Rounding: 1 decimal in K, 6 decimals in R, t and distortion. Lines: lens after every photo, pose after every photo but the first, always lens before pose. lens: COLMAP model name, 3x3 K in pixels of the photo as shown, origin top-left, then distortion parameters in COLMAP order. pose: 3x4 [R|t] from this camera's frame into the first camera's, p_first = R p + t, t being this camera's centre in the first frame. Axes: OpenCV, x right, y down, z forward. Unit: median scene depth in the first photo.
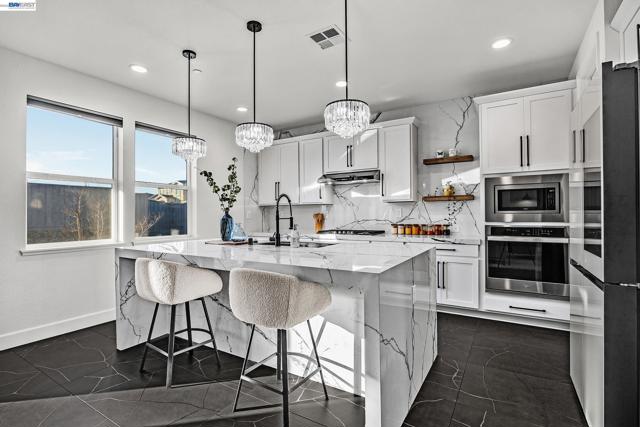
lens RADIAL K [[316.9, 0, 320.0], [0, 316.9, 213.5], [0, 0, 1]] dist [0.000293, 0.000036]
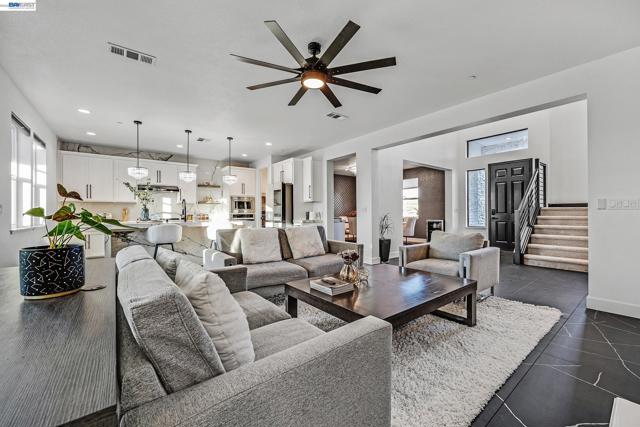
lens RADIAL K [[260.9, 0, 328.3], [0, 260.9, 213.3], [0, 0, 1]] dist [0.000405, -0.000008]
pose [[0.341902, 0.006499, 0.939713, -1.262441], [-0.004333, 0.999976, -0.005339, 0.038033], [-0.939726, -0.002246, 0.341922, -0.524055]]
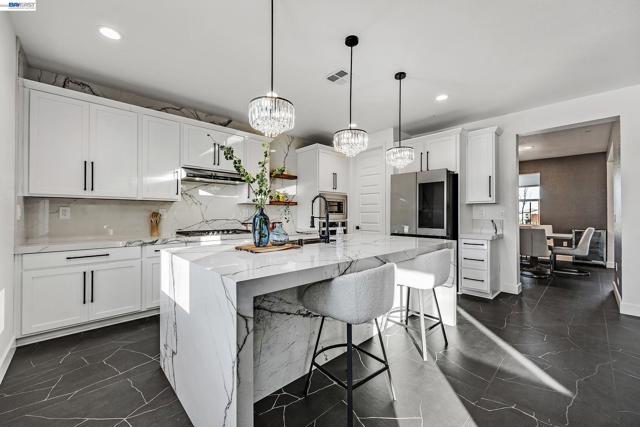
lens RADIAL K [[260.9, 0, 328.3], [0, 260.9, 213.3], [0, 0, 1]] dist [0.000405, -0.000008]
pose [[0.239644, 0.015030, 0.970745, -0.791738], [-0.008078, 0.999876, -0.013487, 0.011446], [-0.970827, -0.004610, 0.239735, 0.626084]]
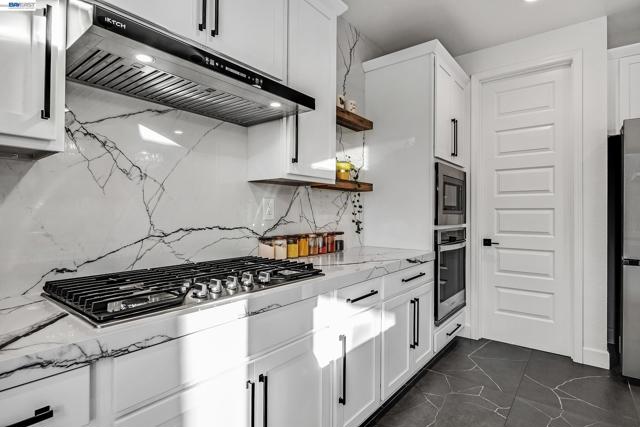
lens RADIAL K [[337.6, 0, 331.1], [0, 337.6, 213.1], [0, 0, 1]] dist [-0.003239, -0.000609]
pose [[0.101019, 0.015385, 0.994766, -0.237167], [-0.010767, 0.999839, -0.014370, 0.011771], [-0.994826, -0.009259, 0.101169, 1.143344]]
